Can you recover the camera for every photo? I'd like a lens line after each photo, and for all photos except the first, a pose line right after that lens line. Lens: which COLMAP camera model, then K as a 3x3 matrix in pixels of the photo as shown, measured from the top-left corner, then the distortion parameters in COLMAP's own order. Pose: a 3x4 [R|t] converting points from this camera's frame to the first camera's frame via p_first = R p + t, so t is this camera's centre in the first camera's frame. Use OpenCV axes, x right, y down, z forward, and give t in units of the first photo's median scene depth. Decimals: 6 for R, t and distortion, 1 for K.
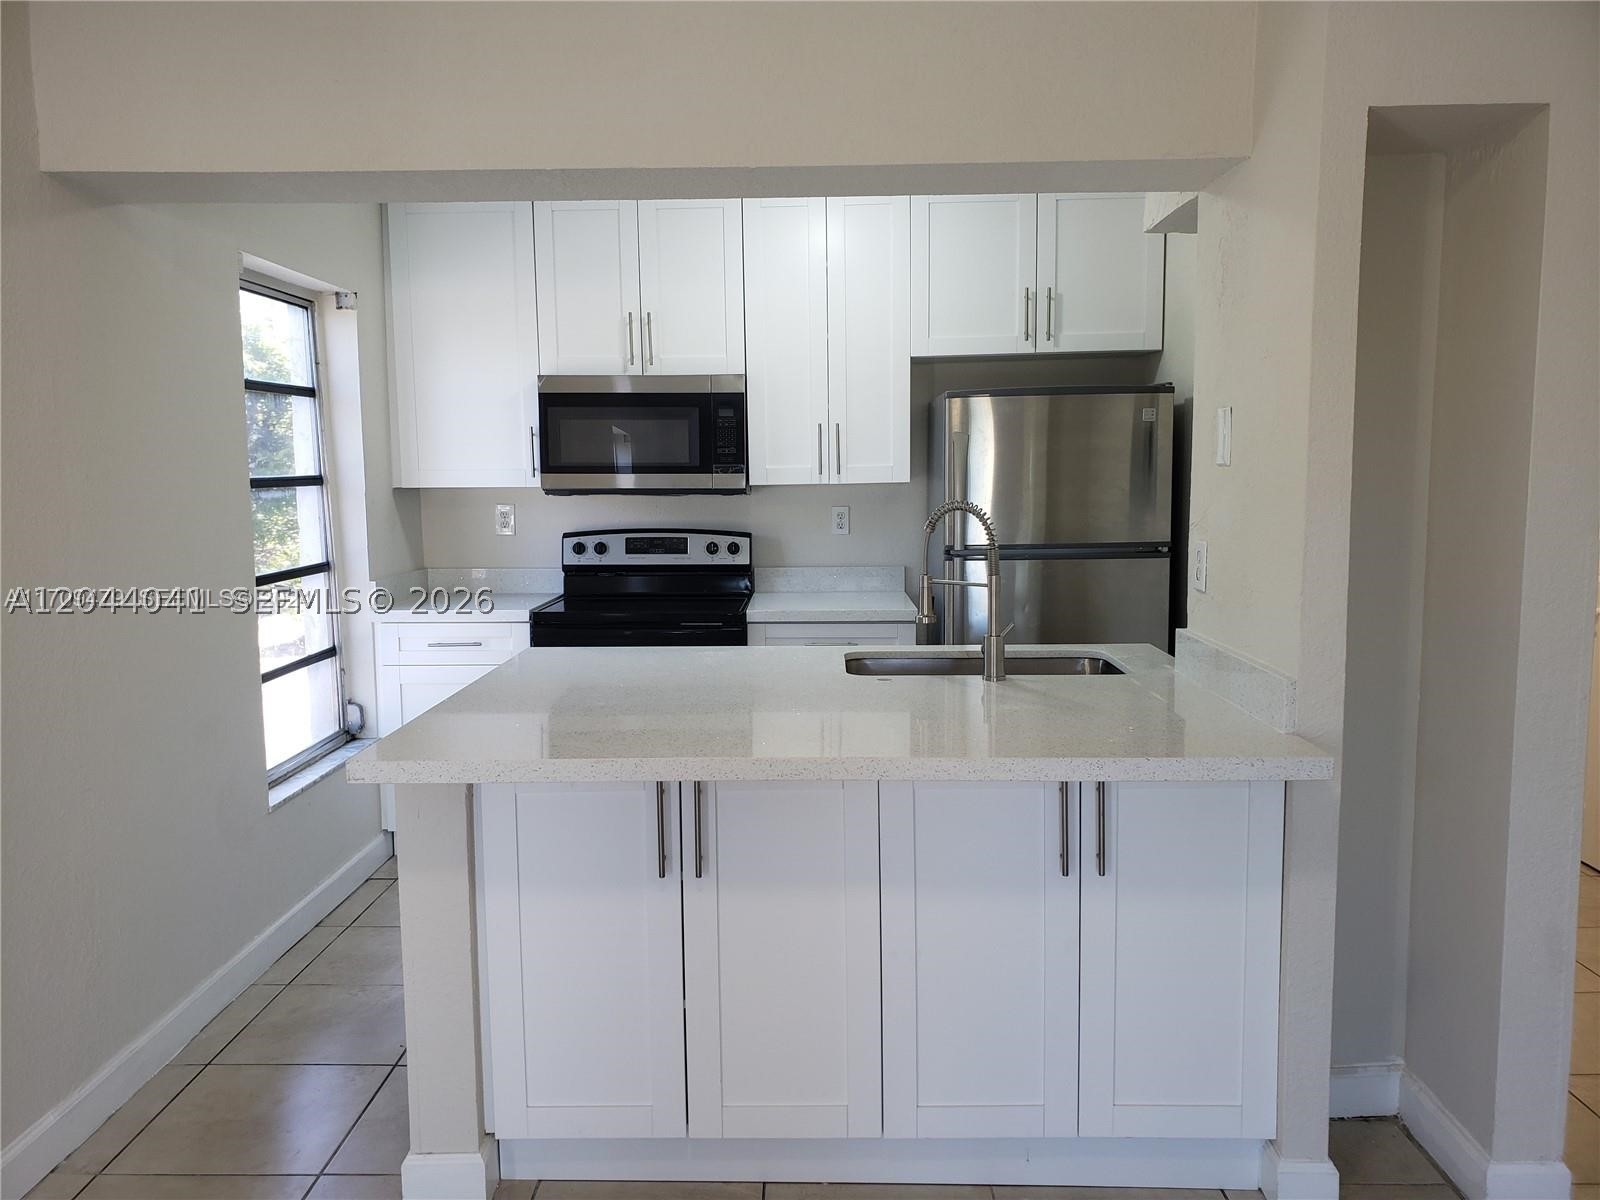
lens RADIAL K [[1250.6, 0, 784.5], [0, 1250.6, 606.0], [0, 0, 1]] dist [0.026244, -0.000691]
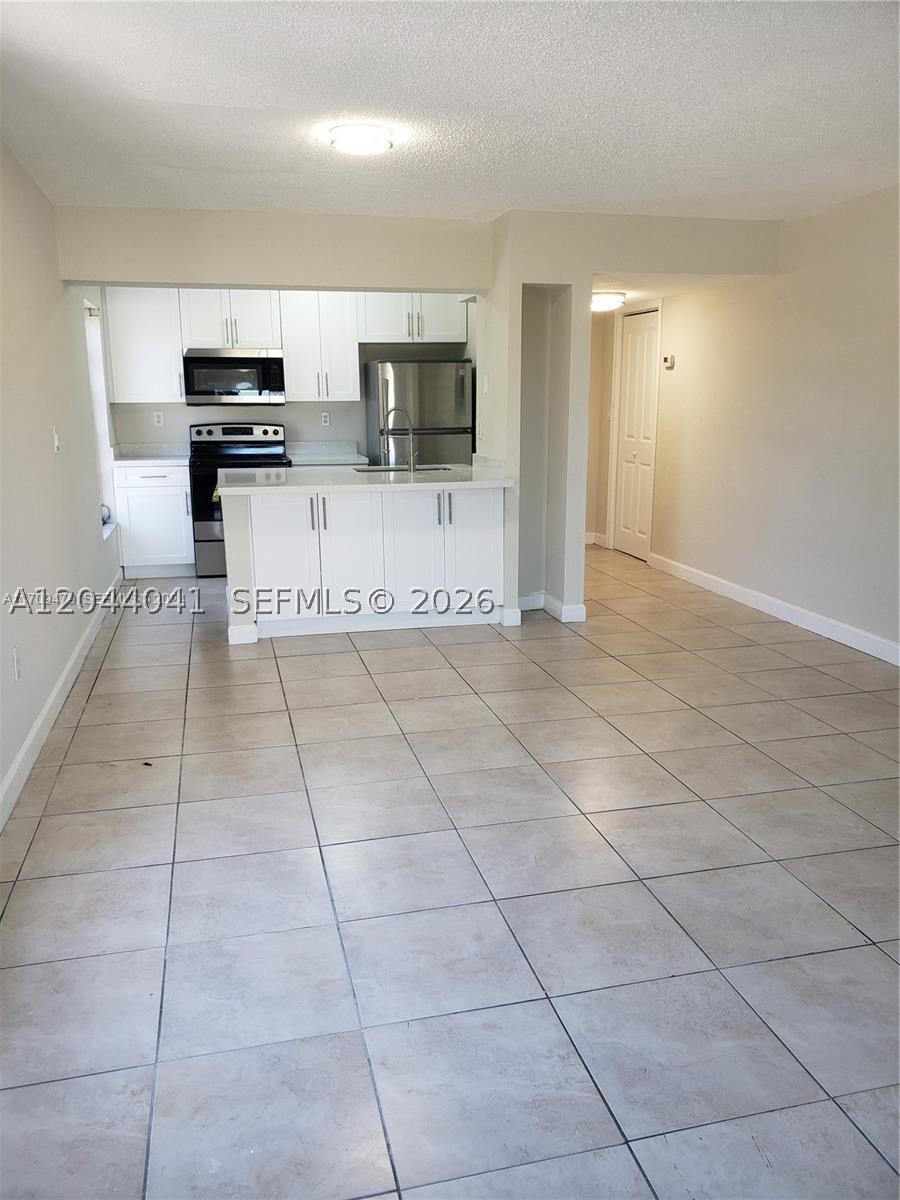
lens RADIAL K [[938.0, 0, 453.3], [0, 938.0, 589.9], [0, 0, 1]] dist [0.026244, -0.000691]
pose [[0.964167, -0.050676, 0.260409, -0.190486], [0.024668, 0.994459, 0.102189, 0.068795], [-0.264145, -0.092103, 0.960075, -0.673959]]
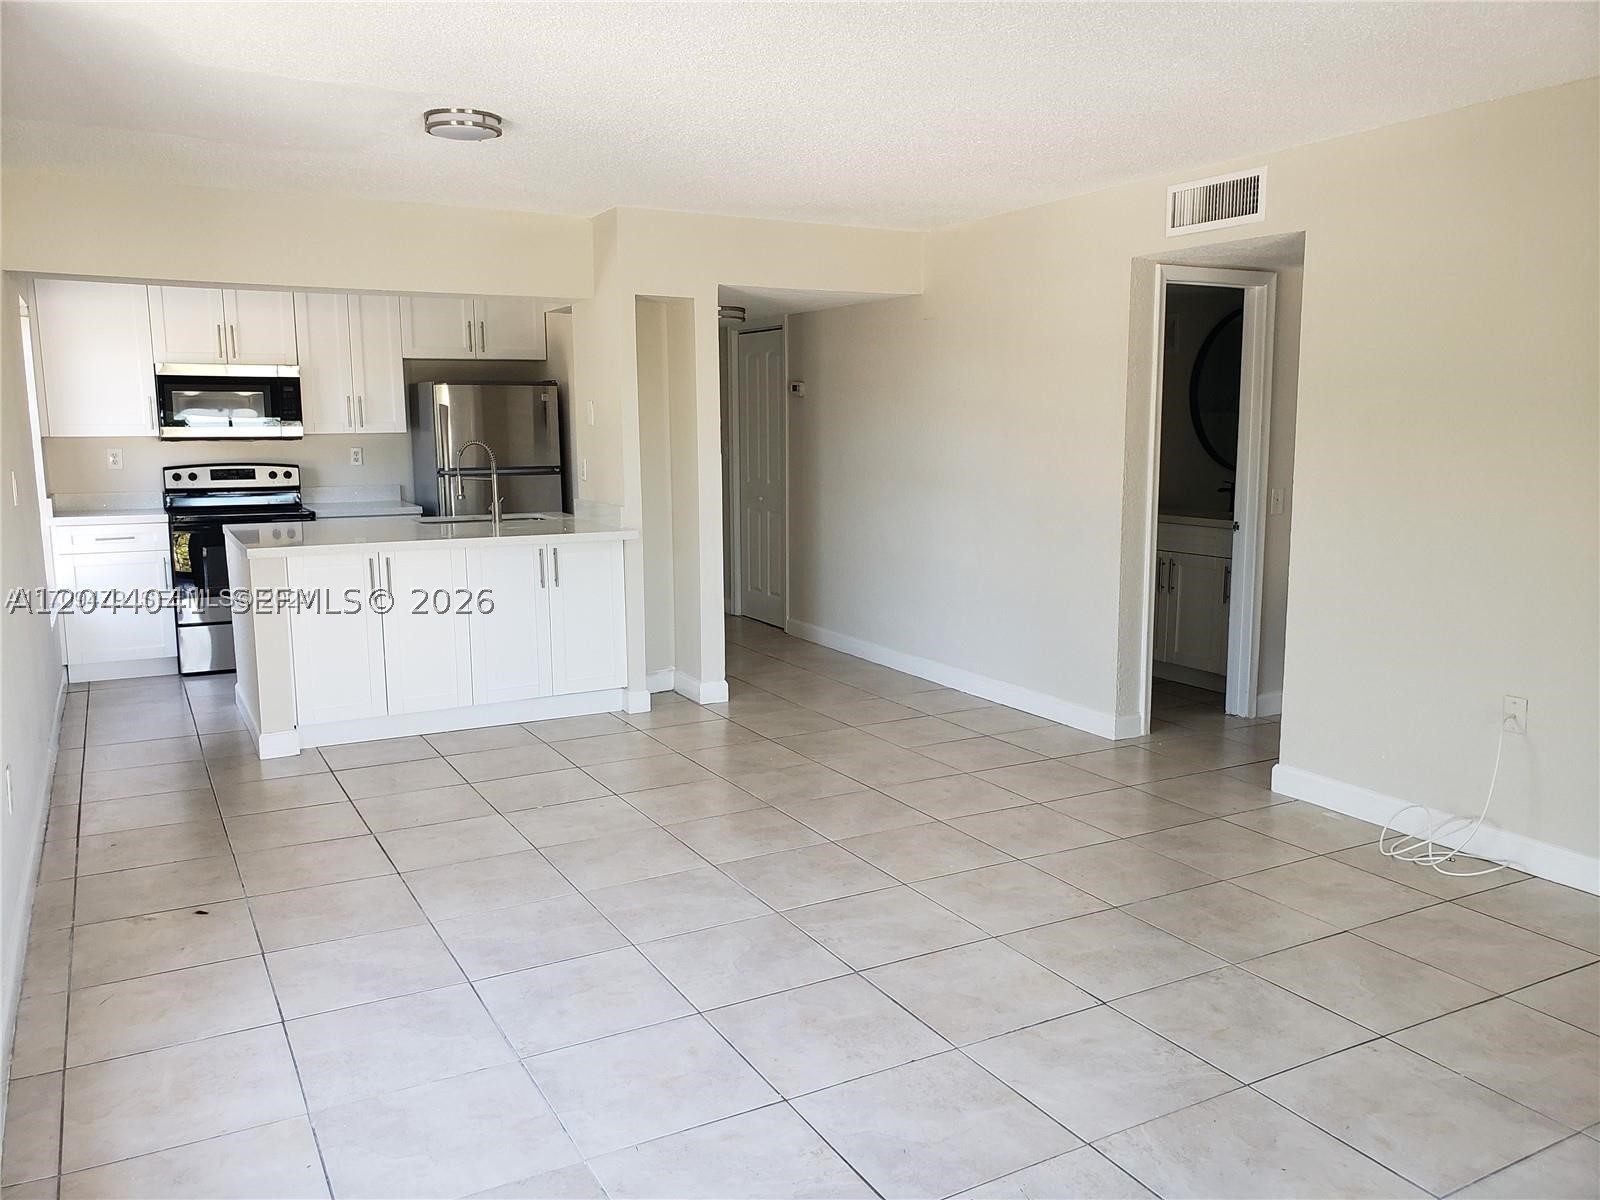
lens RADIAL K [[1250.6, 0, 806.5], [0, 1250.6, 603.6], [0, 0, 1]] dist [0.026244, -0.000691]
pose [[0.864432, -0.069478, 0.497926, -0.294175], [0.050241, 0.997385, 0.051947, 0.070238], [-0.500233, -0.019888, 0.865663, -0.743762]]
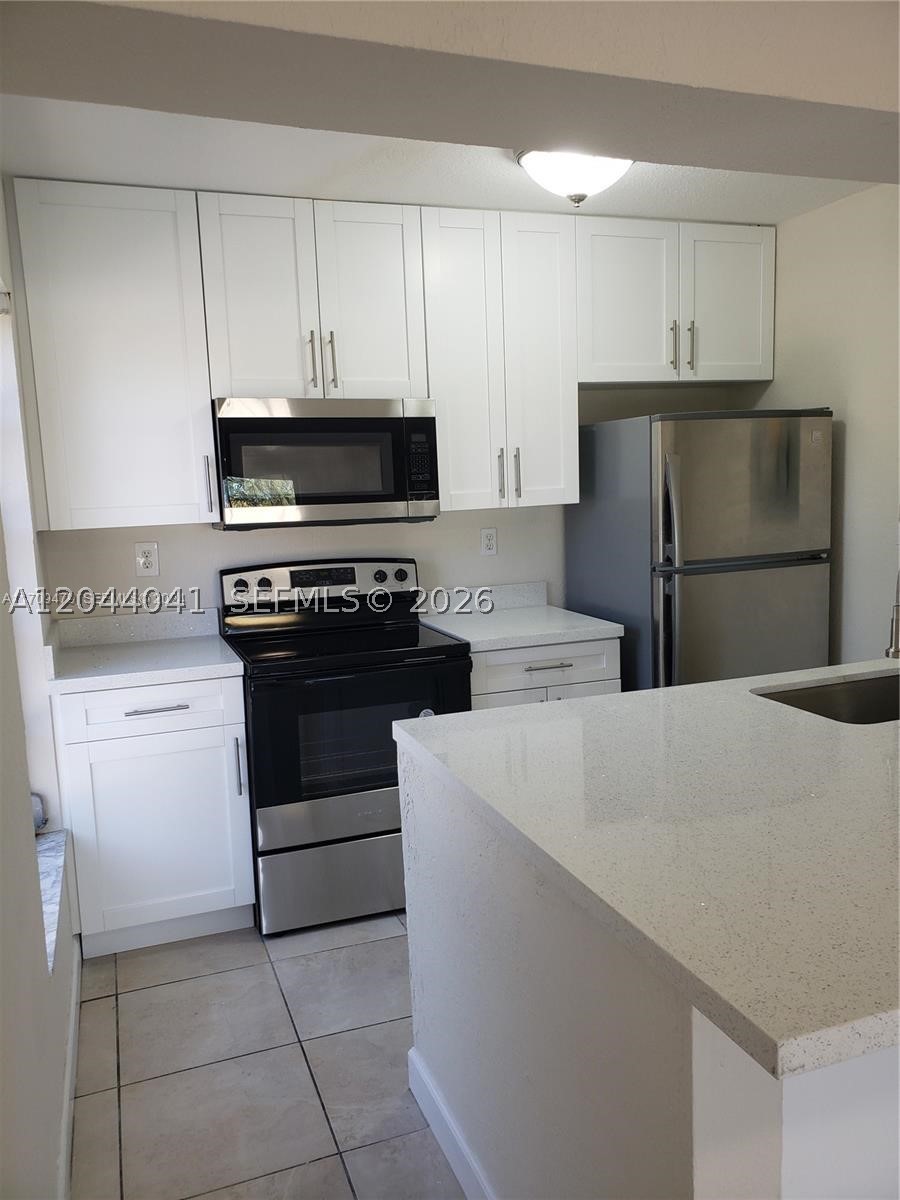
lens RADIAL K [[938.0, 0, 464.4], [0, 938.0, 608.6], [0, 0, 1]] dist [0.026244, -0.000691]
pose [[0.924041, -0.075821, 0.374698, -0.294538], [0.067303, 0.997091, 0.035789, -0.046065], [-0.376321, -0.007852, 0.926456, 0.310284]]
